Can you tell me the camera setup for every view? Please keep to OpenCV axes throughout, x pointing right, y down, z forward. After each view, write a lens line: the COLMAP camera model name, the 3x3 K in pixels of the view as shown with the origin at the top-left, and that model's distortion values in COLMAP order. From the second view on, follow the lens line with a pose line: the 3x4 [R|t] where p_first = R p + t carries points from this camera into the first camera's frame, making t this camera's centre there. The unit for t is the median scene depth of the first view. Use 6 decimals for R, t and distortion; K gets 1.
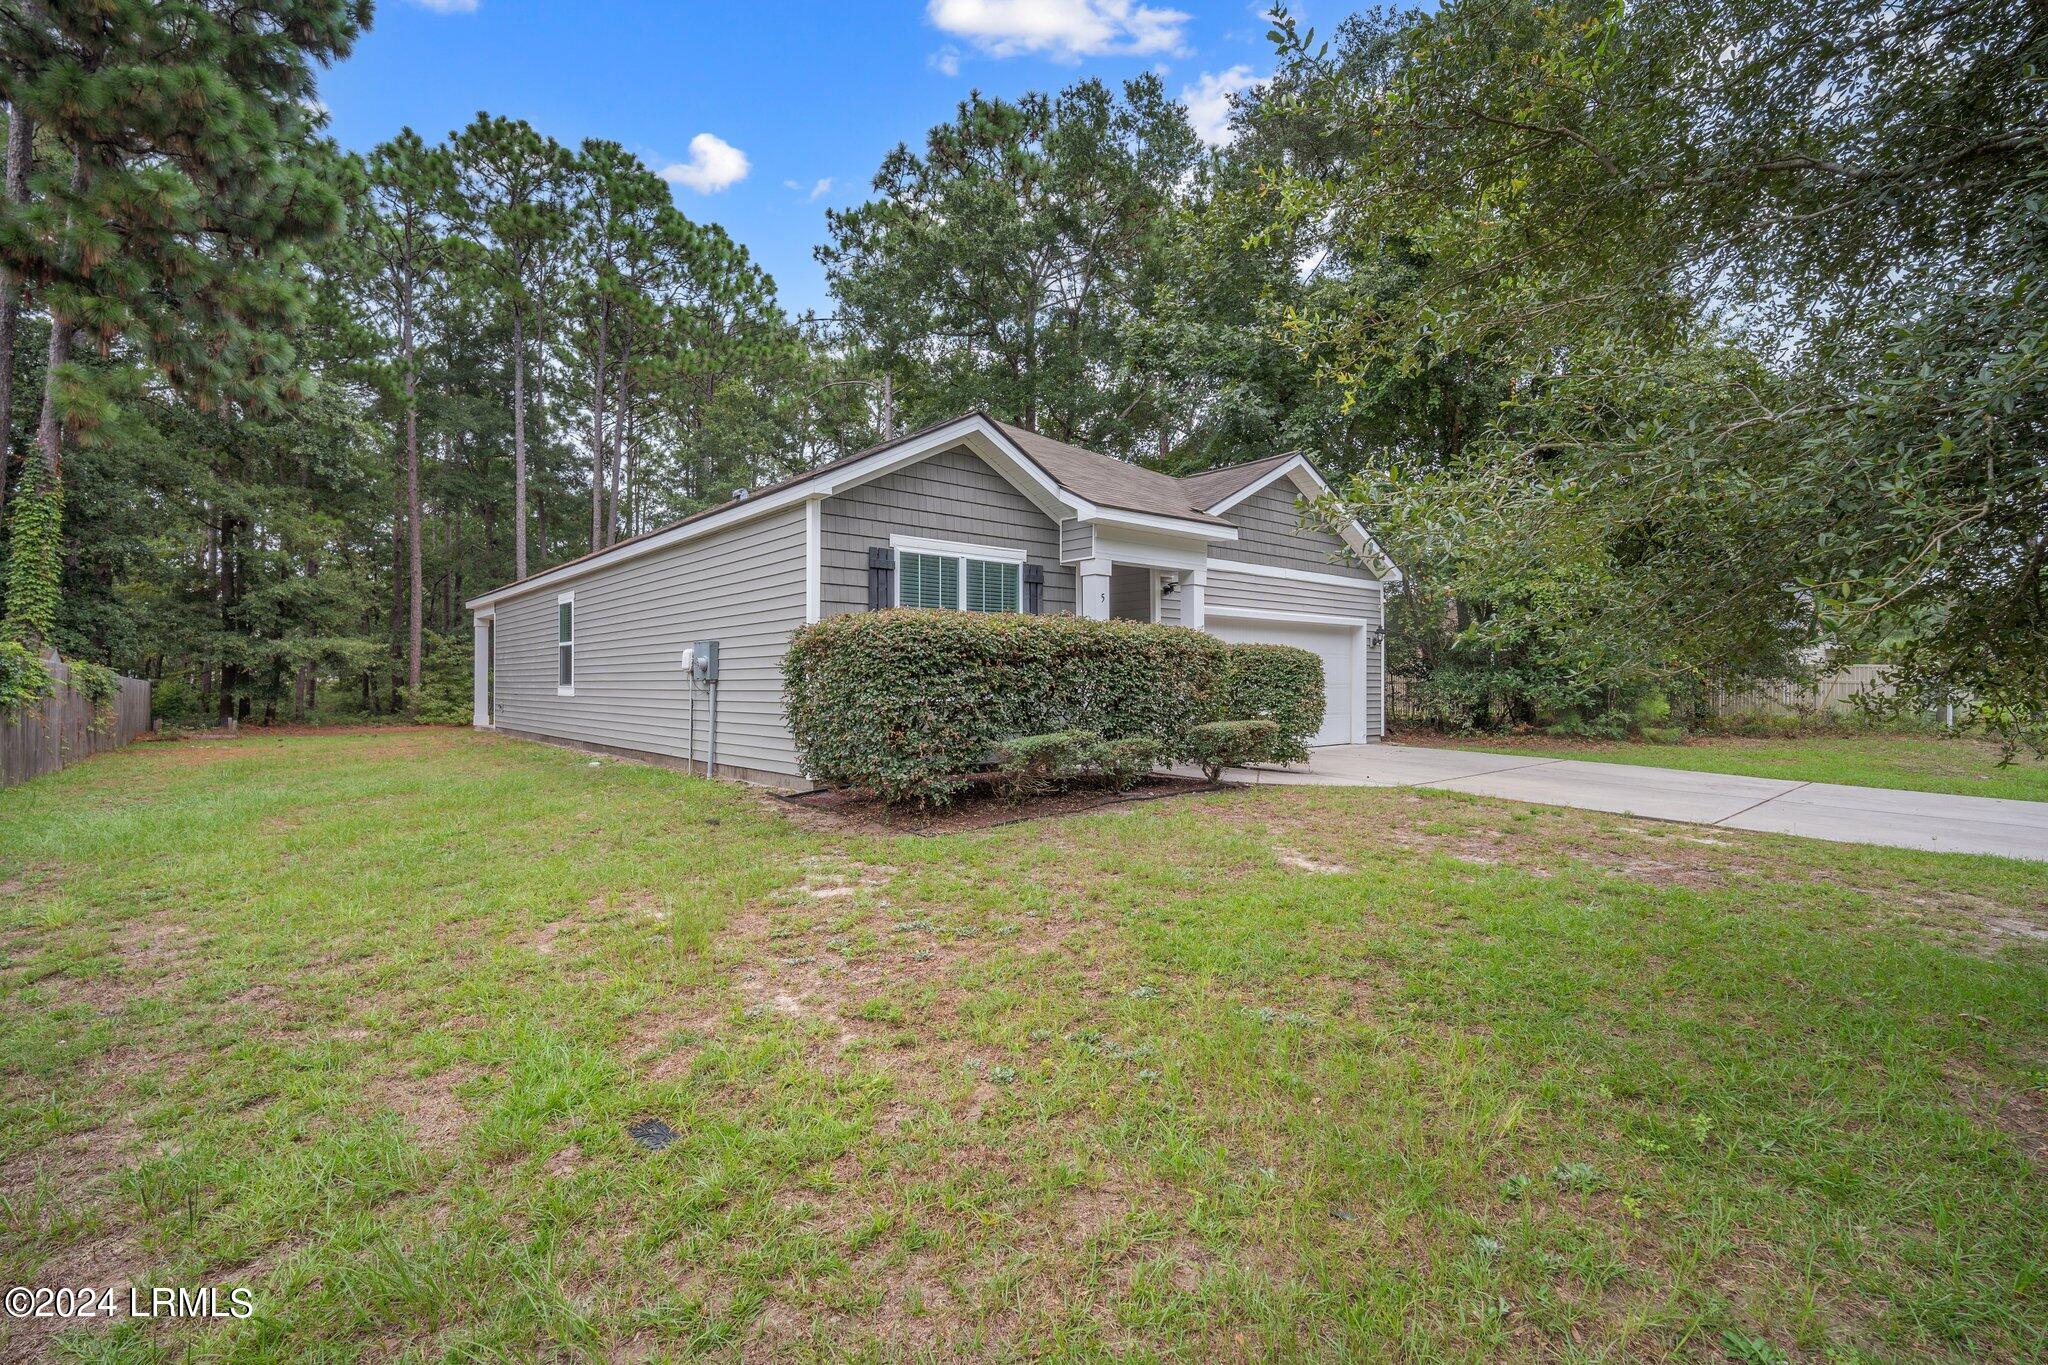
lens RADIAL K [[910.1, 0, 1030.1], [0, 910.1, 672.2], [0, 0, 1]] dist [-0.007384, 0.000898]
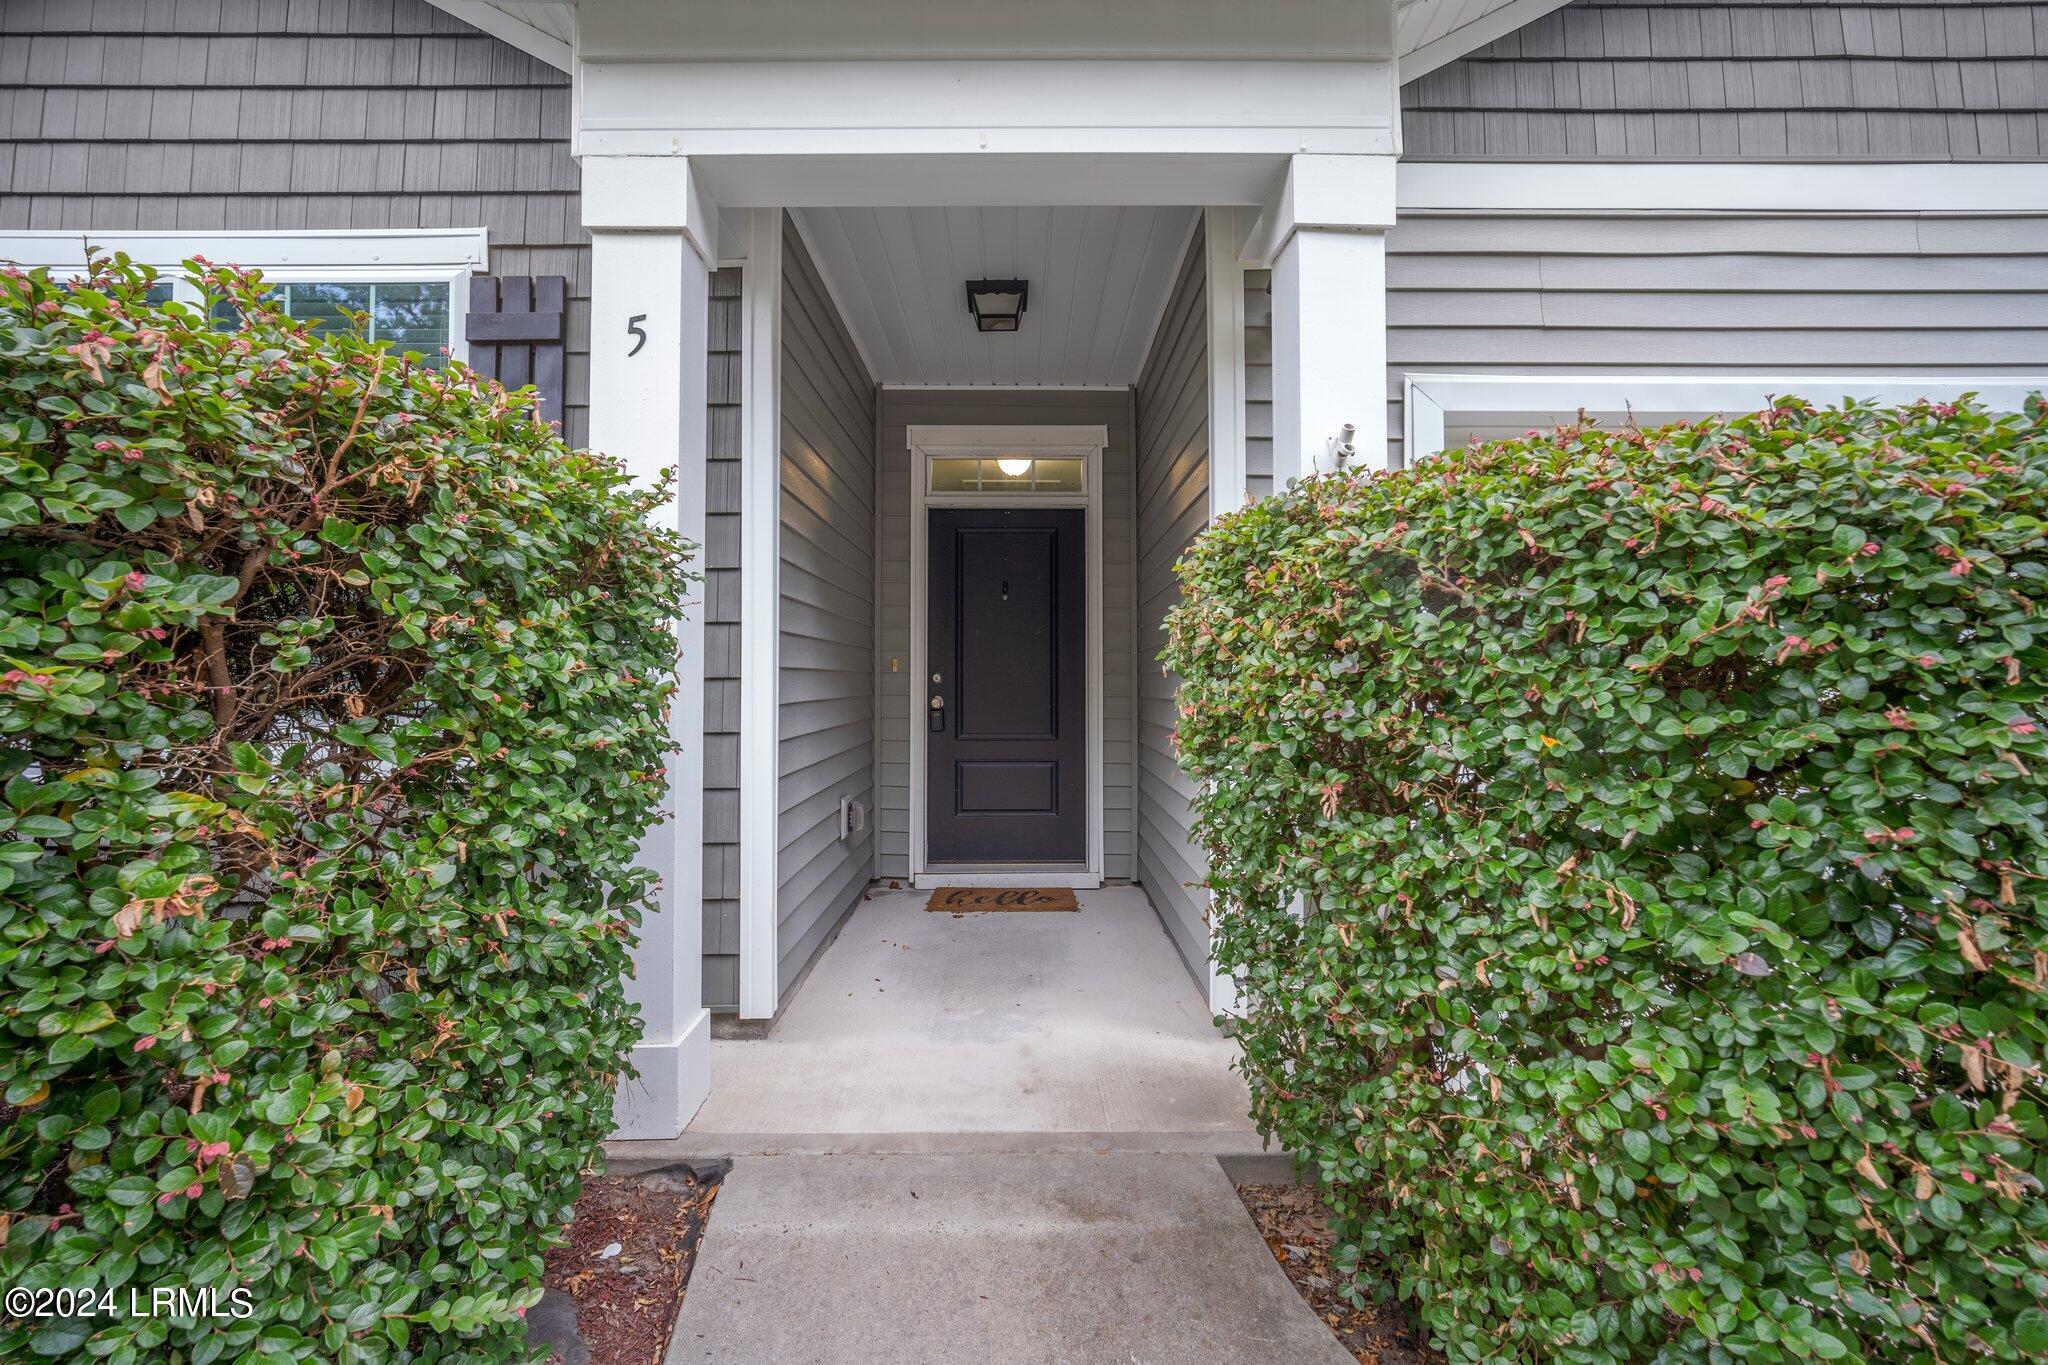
lens RADIAL K [[910.1, 0, 1030.1], [0, 910.1, 672.2], [0, 0, 1]] dist [-0.007384, 0.000898]
pose [[0.760128, -0.005105, -0.649753, 0.310011], [0.006850, 0.999977, 0.000157, -0.001140], [0.649737, -0.004570, 0.760145, 0.957447]]
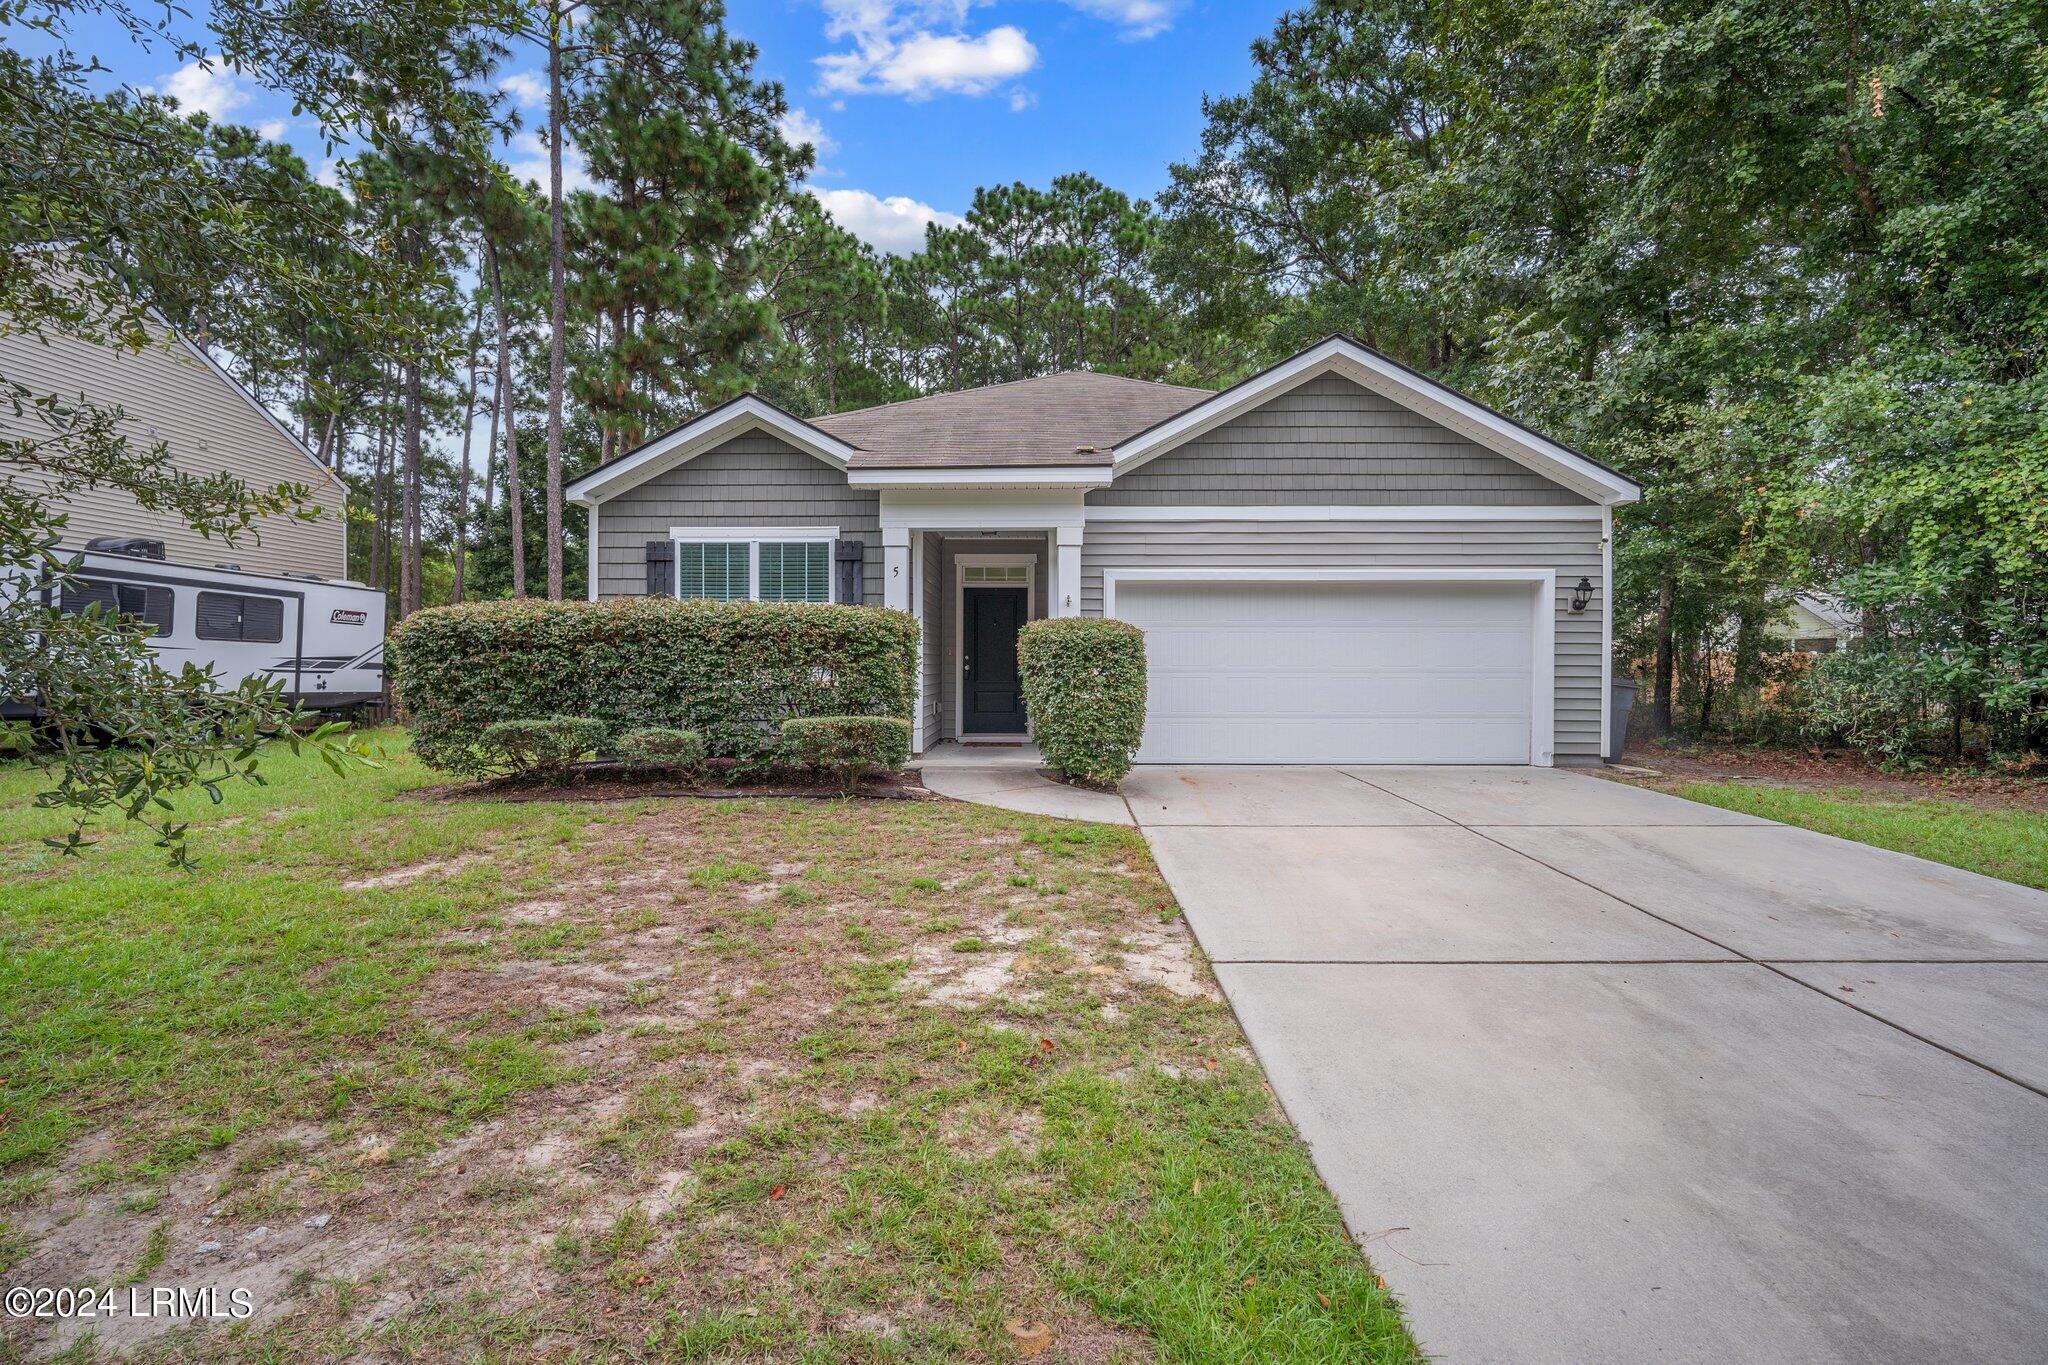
lens RADIAL K [[910.1, 0, 1030.1], [0, 910.1, 672.2], [0, 0, 1]] dist [-0.007384, 0.000898]
pose [[0.746520, 0.007650, -0.665319, 0.812350], [0.004737, 0.999847, 0.016812, 0.000755], [0.665346, -0.015702, 0.746370, 0.458920]]
